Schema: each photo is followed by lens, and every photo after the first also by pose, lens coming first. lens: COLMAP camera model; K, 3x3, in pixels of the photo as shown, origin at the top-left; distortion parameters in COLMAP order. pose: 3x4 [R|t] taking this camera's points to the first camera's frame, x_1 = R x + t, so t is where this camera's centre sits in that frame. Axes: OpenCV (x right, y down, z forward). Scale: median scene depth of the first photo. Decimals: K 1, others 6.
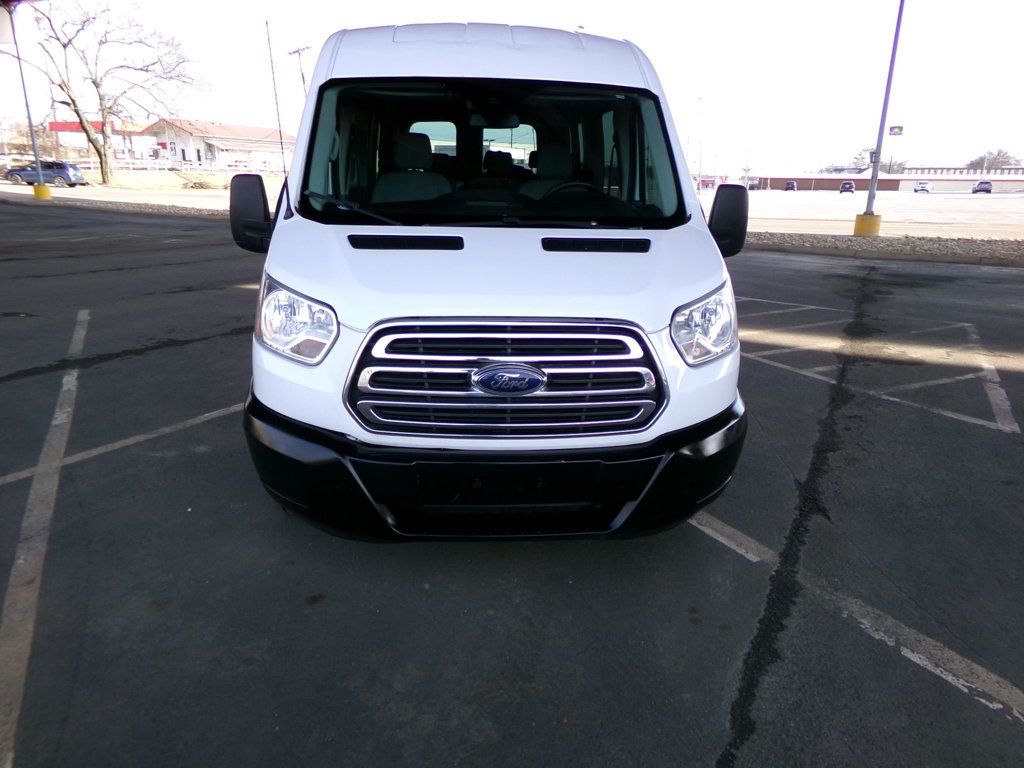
lens RADIAL K [[702.9, 0, 512.0], [0, 702.9, 384.0], [0, 0, 1]] dist [0.008812, 0.002597]
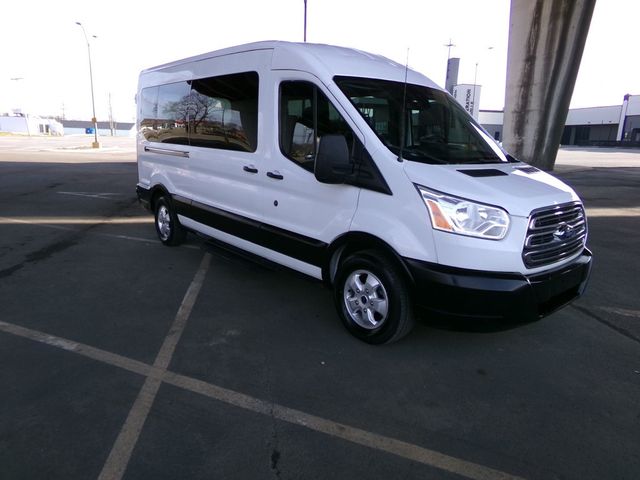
lens RADIAL K [[445.7, 0, 328.0], [0, 445.7, 237.2], [0, 0, 1]] dist [-0.000391, 0.000656]
pose [[0.806170, -0.143445, 0.574033, -1.166445], [0.163139, 0.986450, 0.017393, -0.113163], [-0.568749, 0.079625, 0.818648, 0.267191]]
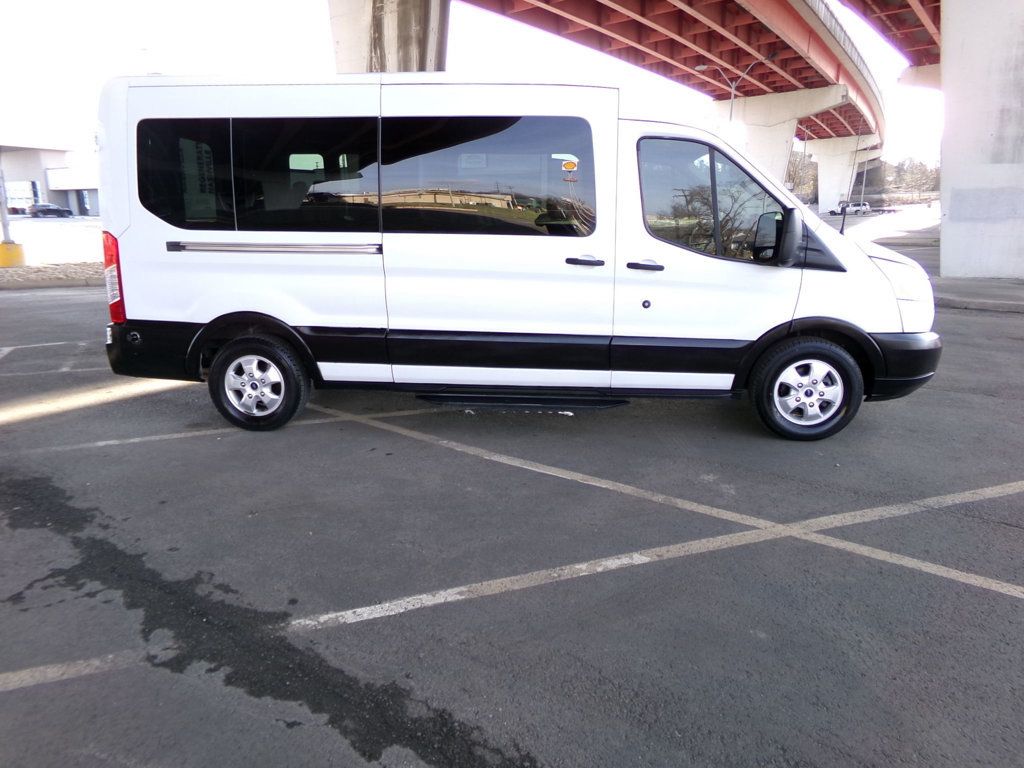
lens RADIAL K [[702.9, 0, 512.0], [0, 702.9, 384.0], [0, 0, 1]] dist [0.008812, 0.002597]
pose [[0.141541, -0.260877, 0.954939, -2.131961], [0.271670, 0.937851, 0.215942, -0.490161], [-0.951925, 0.228864, 0.203617, 1.537878]]
